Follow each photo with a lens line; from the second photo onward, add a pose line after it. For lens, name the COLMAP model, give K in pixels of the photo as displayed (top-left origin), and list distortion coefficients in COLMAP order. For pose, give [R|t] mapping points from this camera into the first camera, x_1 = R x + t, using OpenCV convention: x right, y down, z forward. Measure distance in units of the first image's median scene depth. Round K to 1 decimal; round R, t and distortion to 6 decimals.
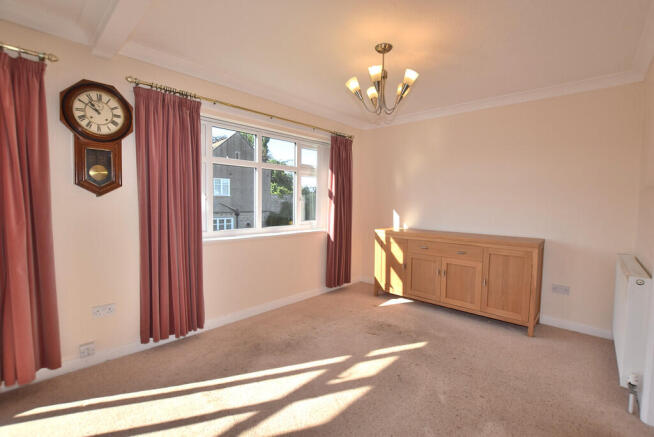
lens RADIAL K [[291.1, 0, 332.3], [0, 291.1, 219.3], [0, 0, 1]] dist [-0.033431, 0.000432]
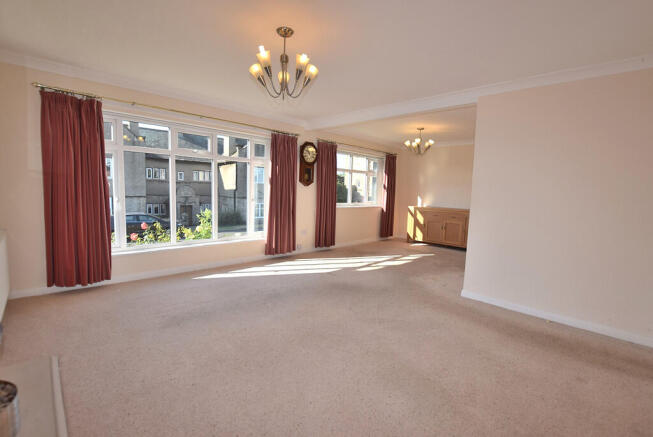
lens RADIAL K [[290.7, 0, 331.7], [0, 290.7, 219.3], [0, 0, 1]] dist [-0.033431, 0.000432]
pose [[0.998815, 0.023841, -0.042419, -0.263053], [-0.022315, 0.999100, 0.036081, 0.063963], [0.043241, -0.035092, 0.998448, -0.880148]]
